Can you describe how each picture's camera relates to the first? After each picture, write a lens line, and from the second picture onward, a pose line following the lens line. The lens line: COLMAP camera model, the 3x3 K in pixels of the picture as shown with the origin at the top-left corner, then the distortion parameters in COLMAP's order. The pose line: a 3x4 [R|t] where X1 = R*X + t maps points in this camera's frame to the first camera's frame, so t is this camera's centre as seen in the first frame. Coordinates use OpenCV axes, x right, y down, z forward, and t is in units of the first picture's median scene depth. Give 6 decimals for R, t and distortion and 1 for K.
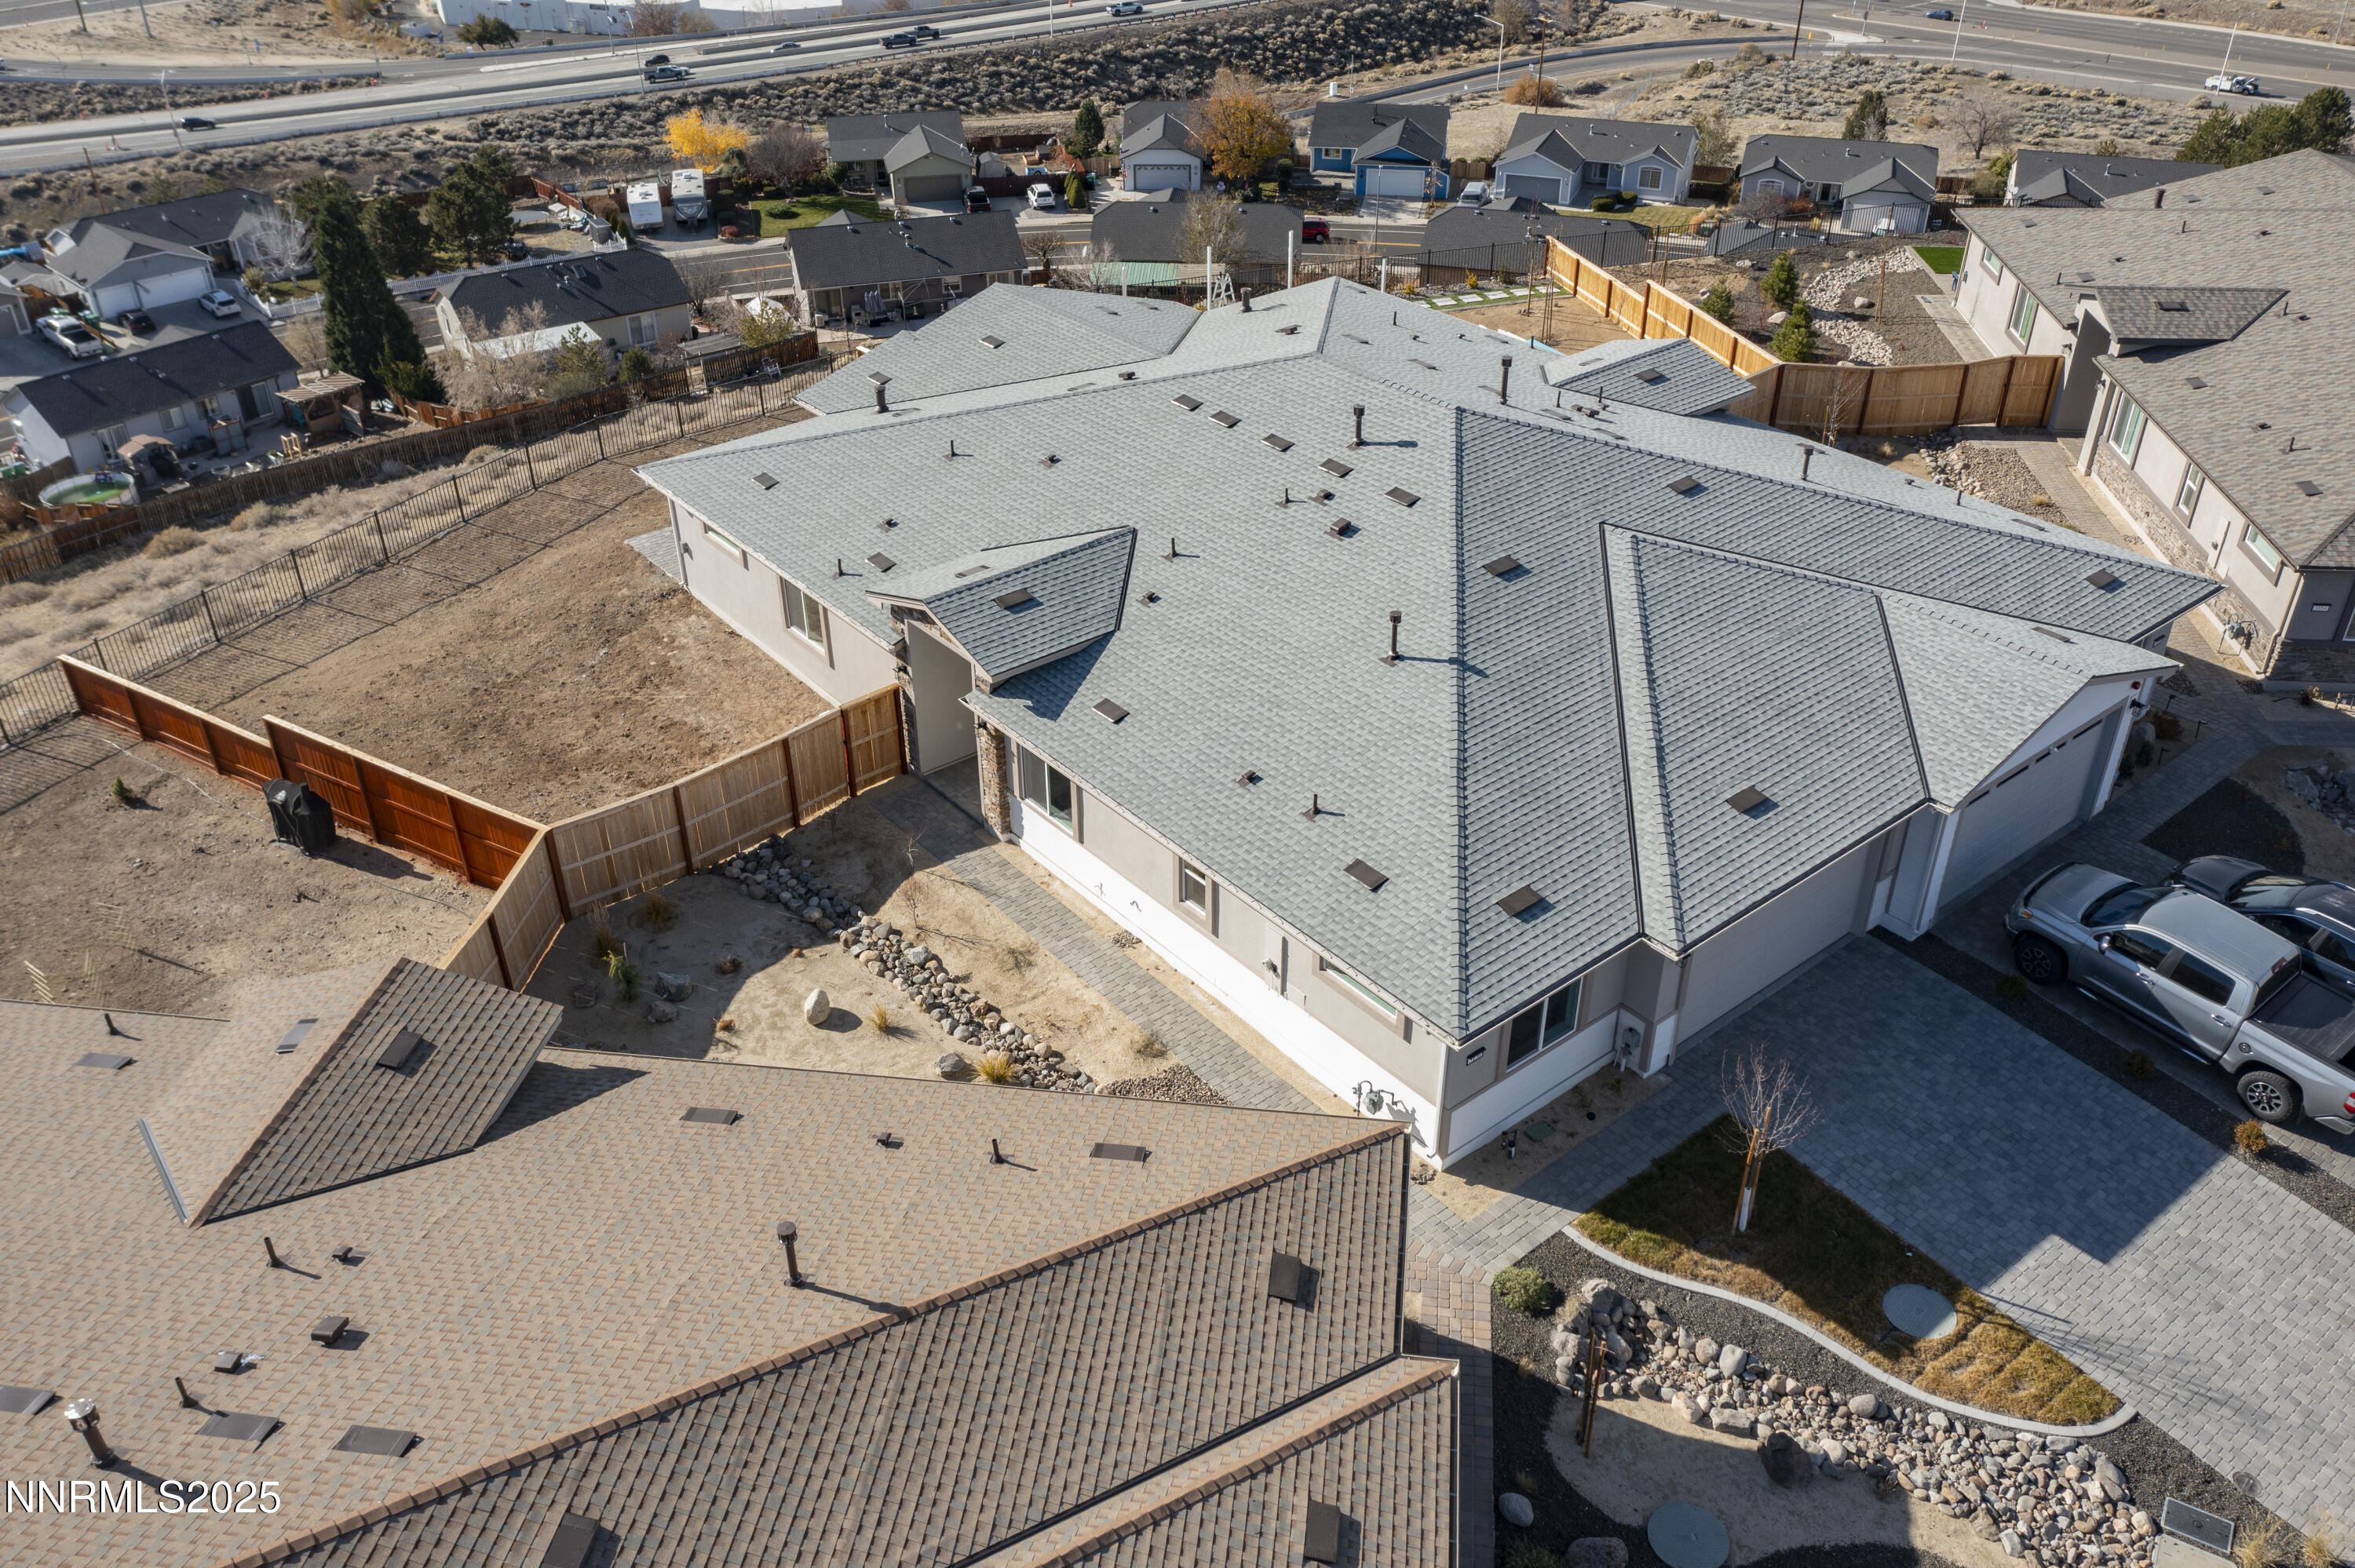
lens RADIAL K [[1856.3, 0, 1186.7], [0, 1856.3, 775.6], [0, 0, 1]] dist [0.002954, -0.005238]
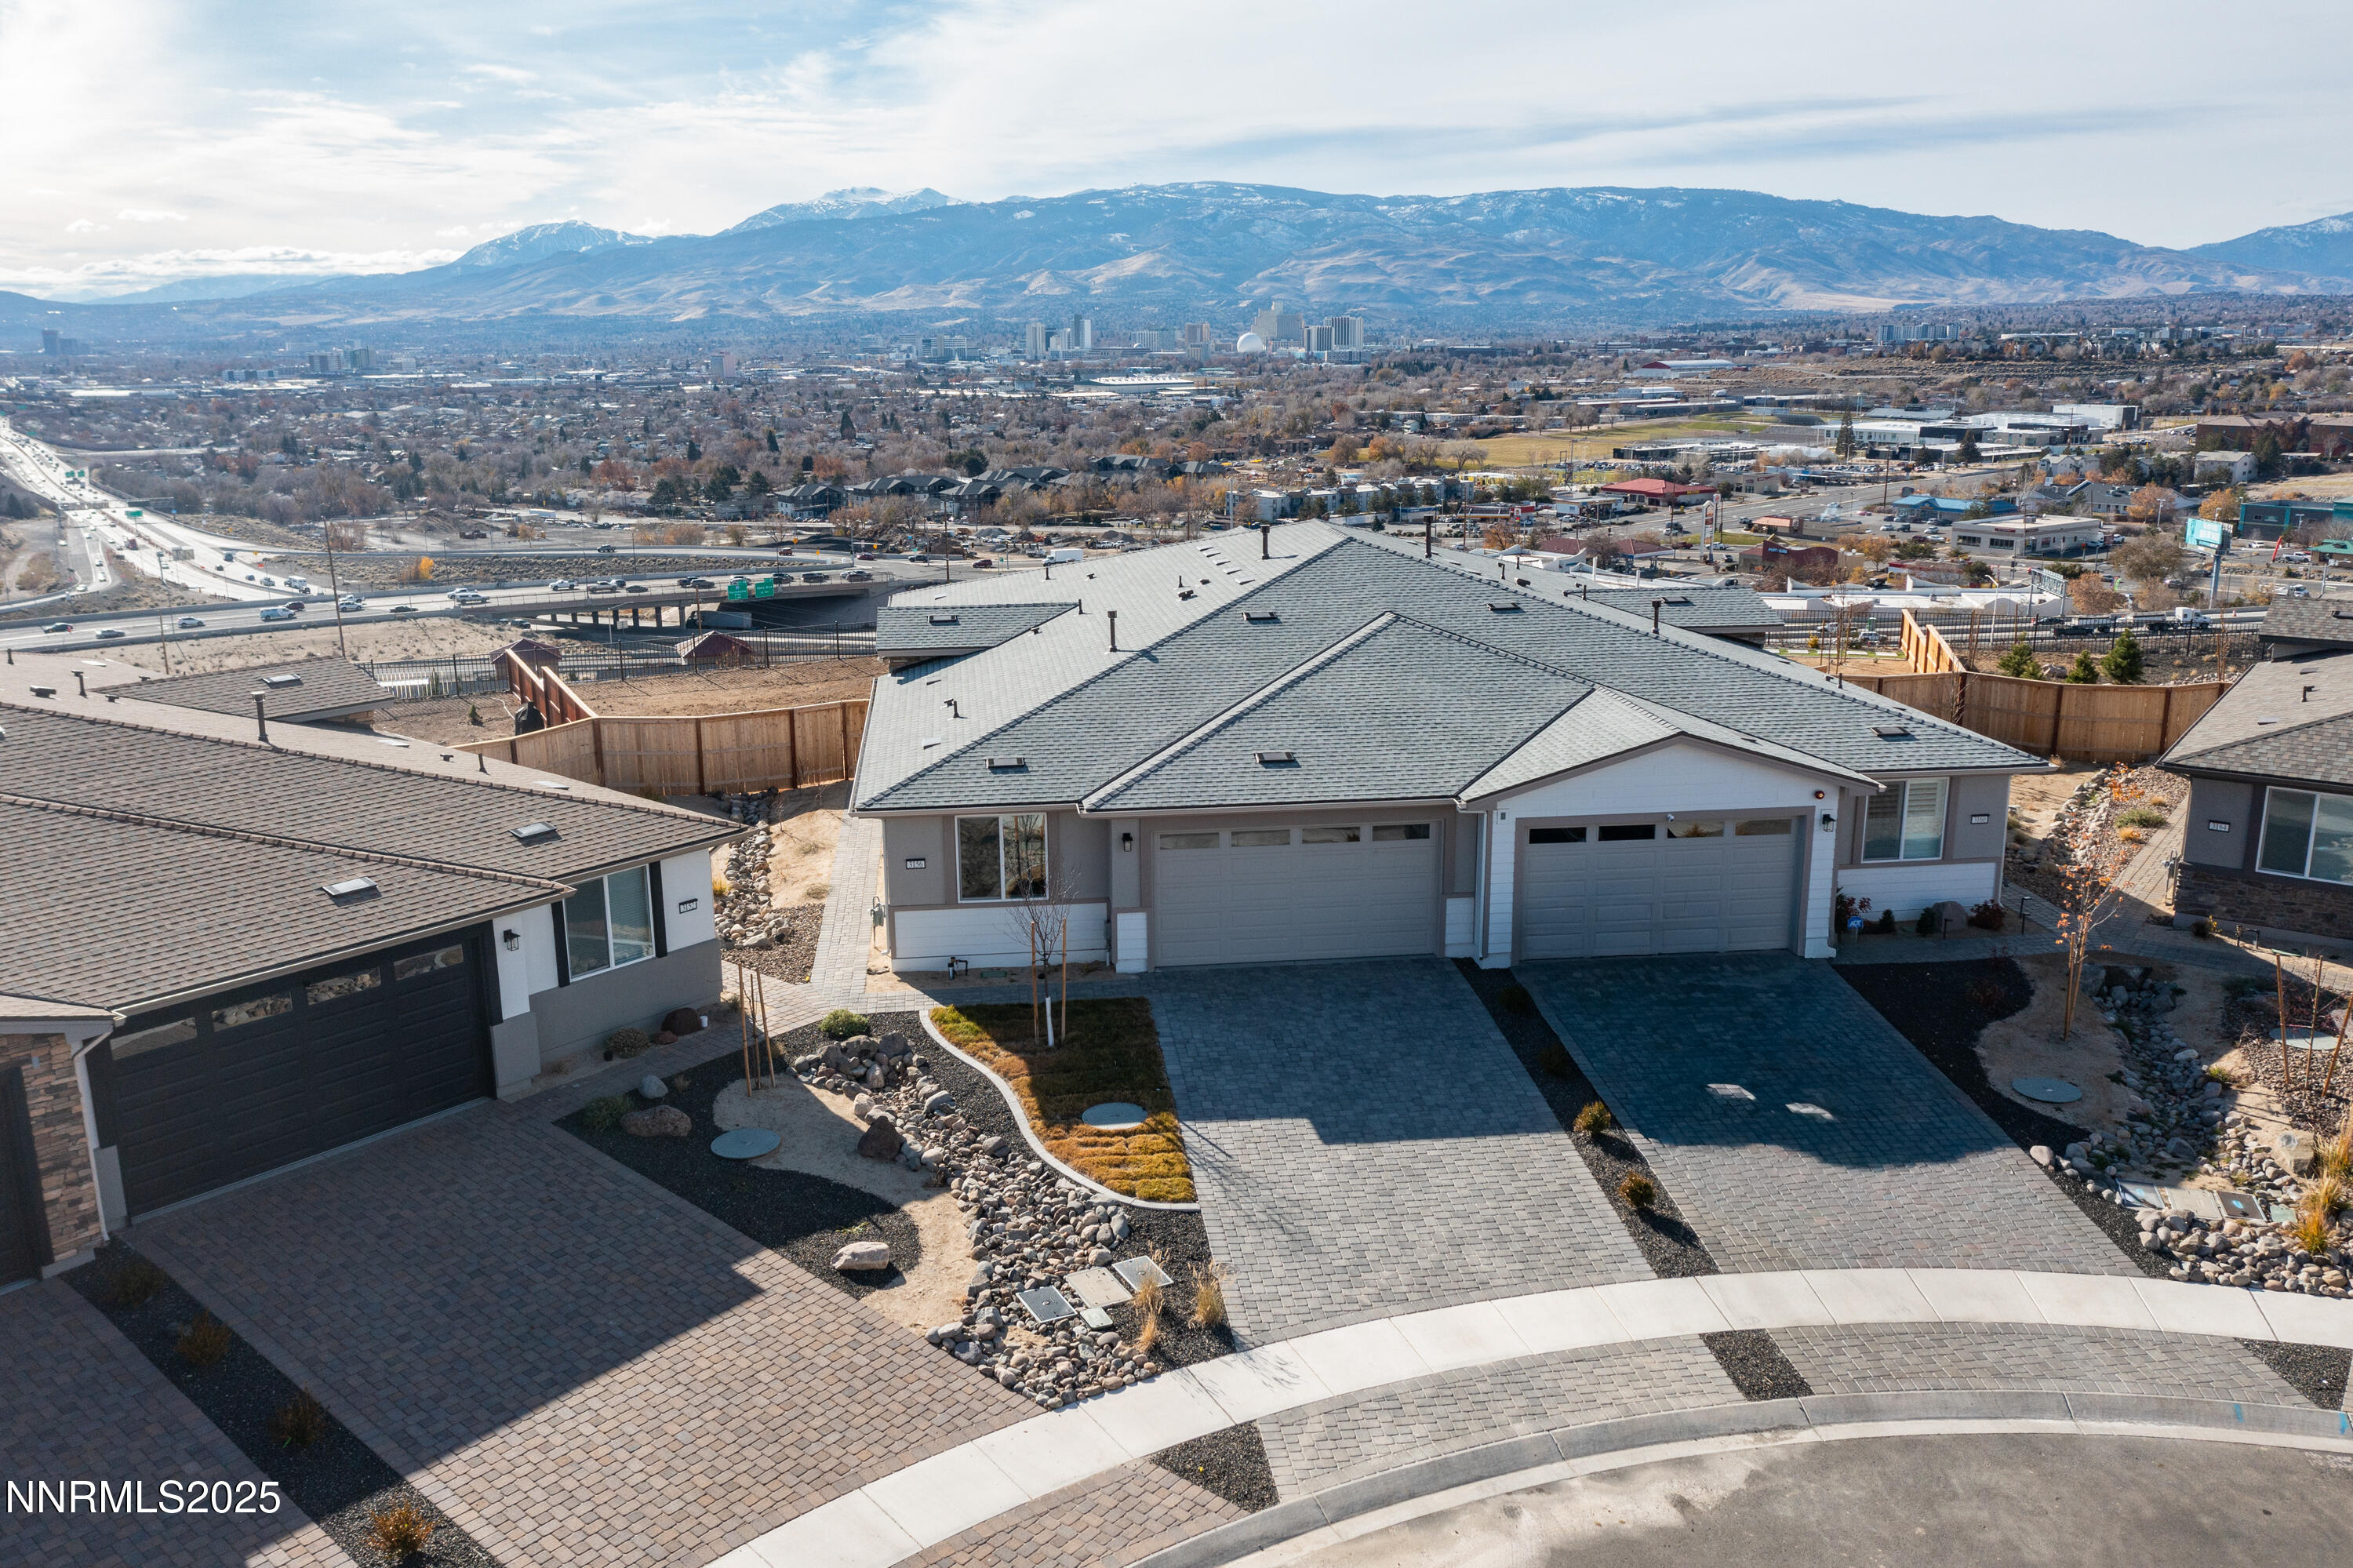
lens RADIAL K [[1855.0, 0, 1184.2], [0, 1855.0, 787.0], [0, 0, 1]] dist [0.002954, -0.005238]
pose [[0.848053, 0.127852, -0.514257, 0.636755], [-0.282128, 0.930418, -0.233937, 0.234126], [0.448564, 0.343477, 0.825114, 0.045956]]
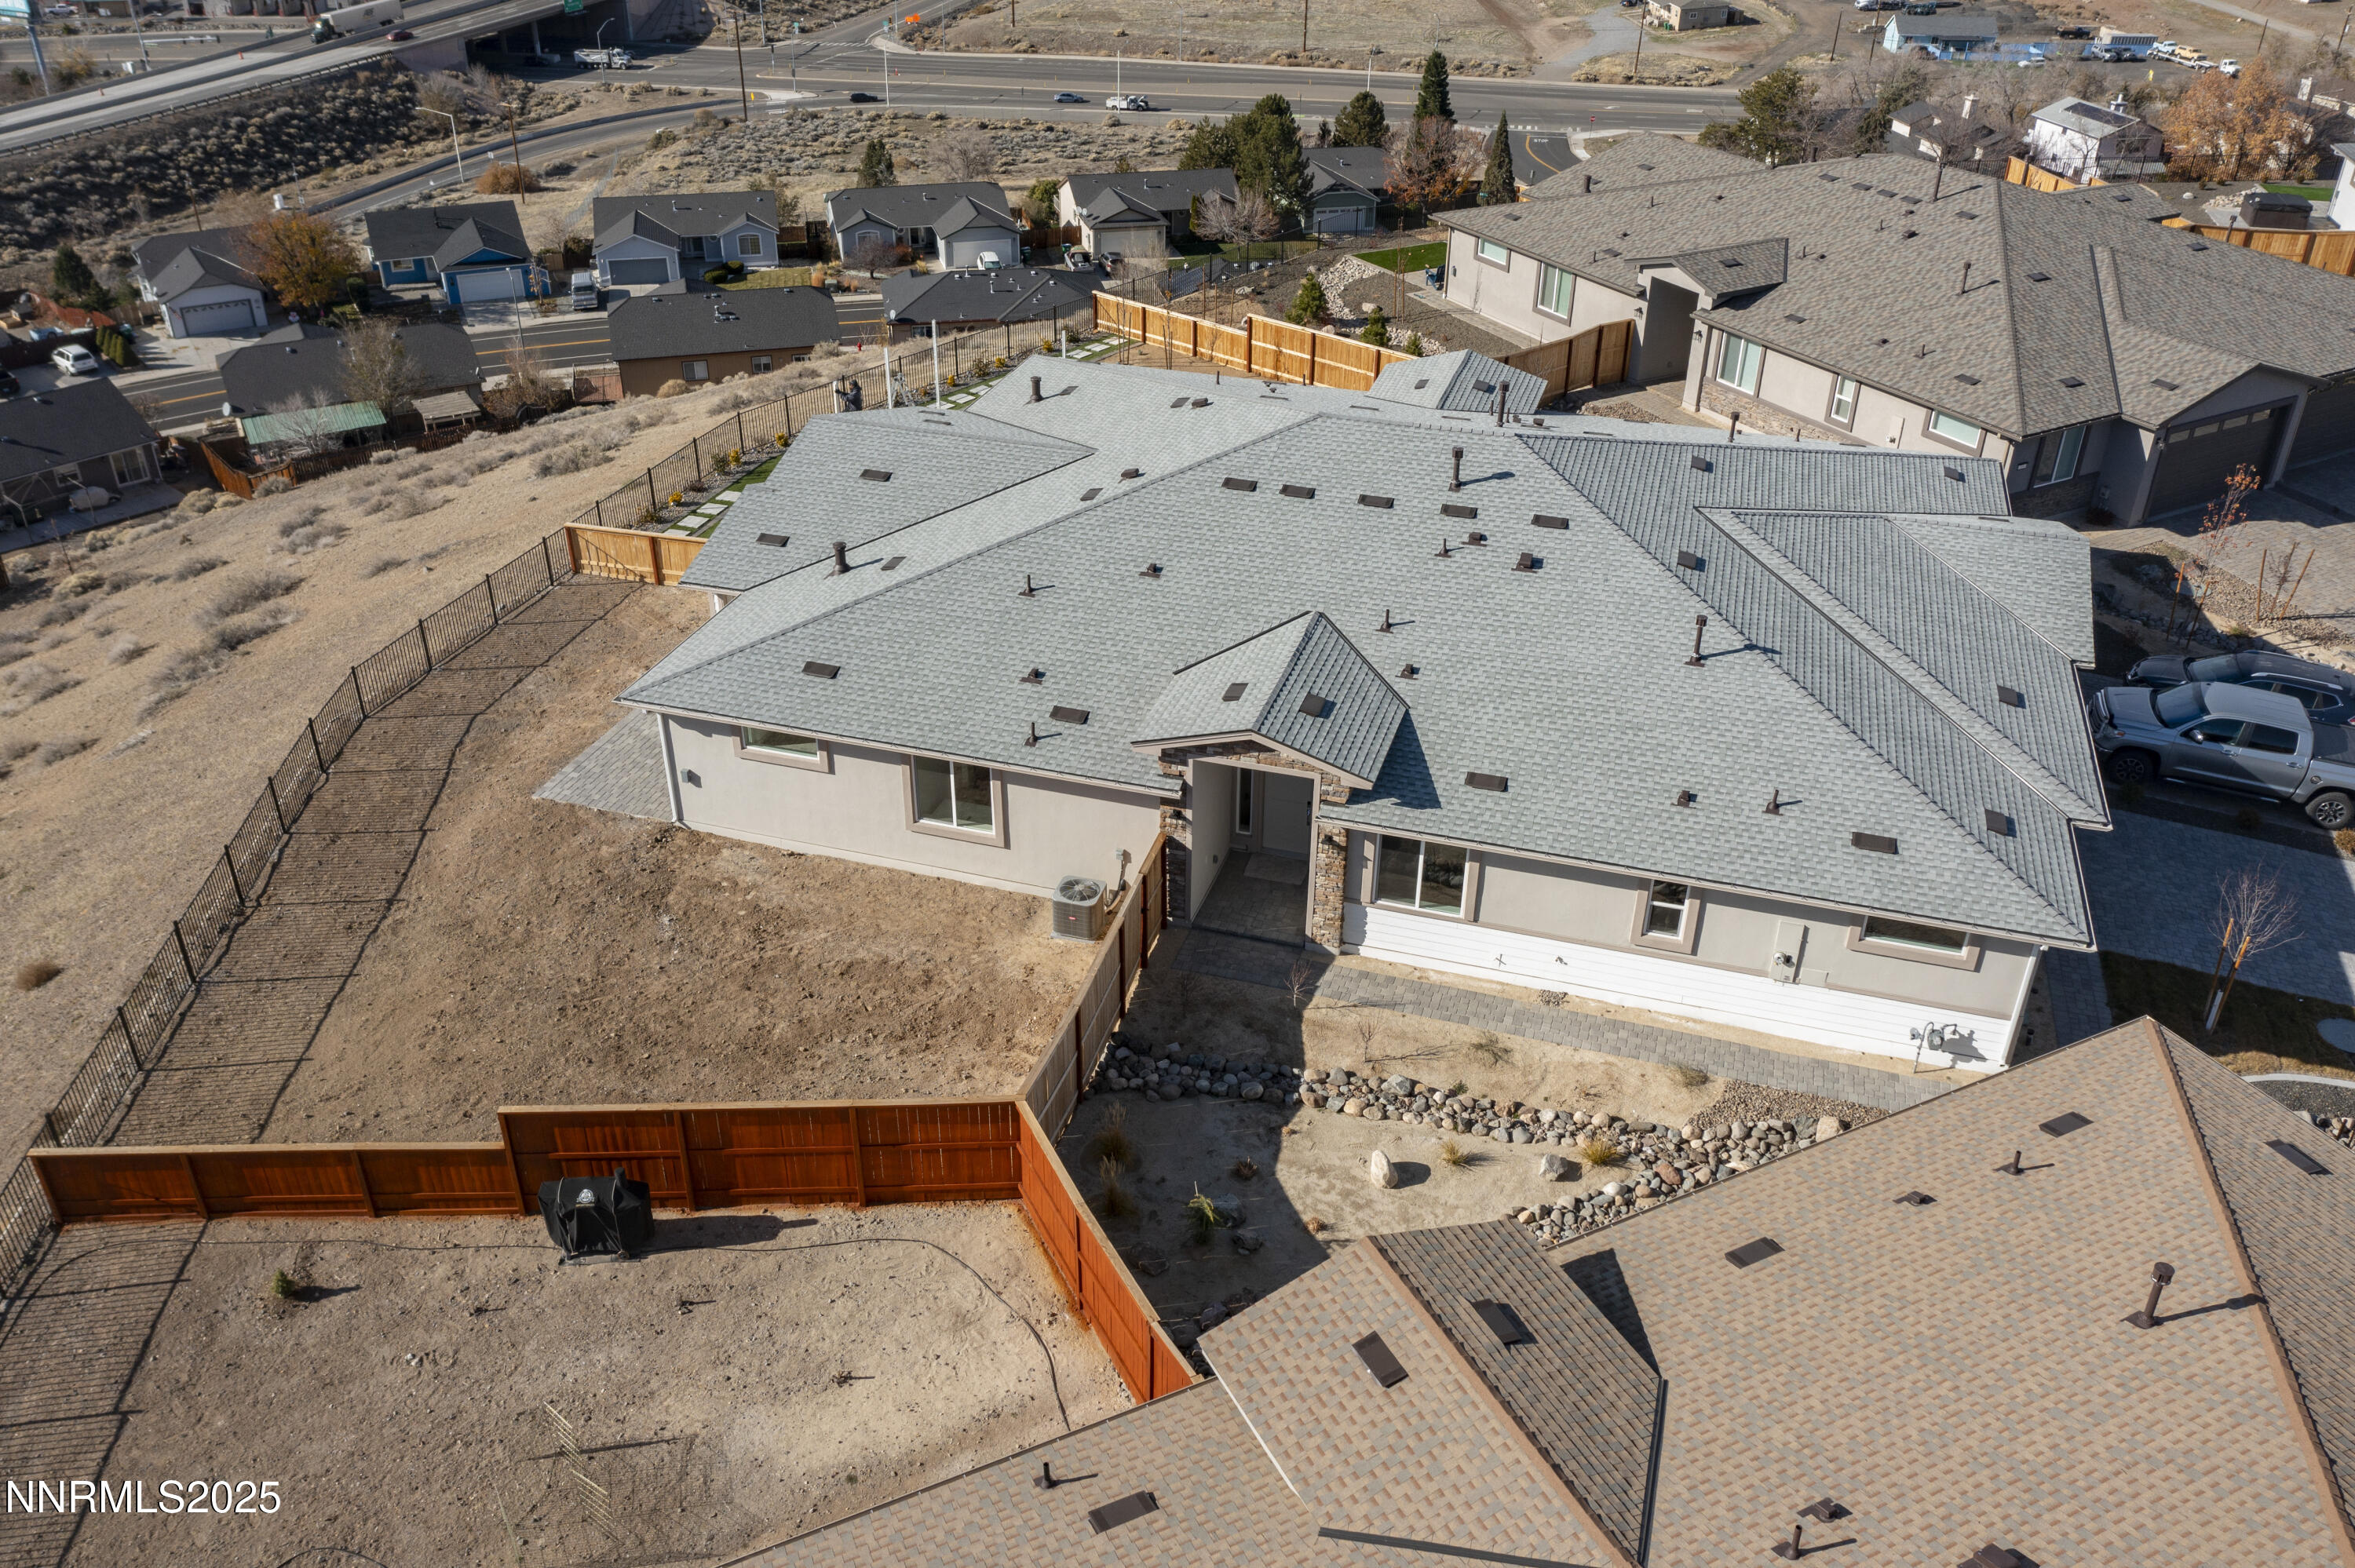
lens RADIAL K [[1856.3, 0, 1180.1], [0, 1856.3, 775.3], [0, 0, 1]] dist [0.002954, -0.005238]
pose [[0.831168, -0.270006, 0.486063, -0.546868], [0.285526, 0.957380, 0.043570, -0.106663], [-0.477112, 0.102570, 0.872837, 0.177436]]
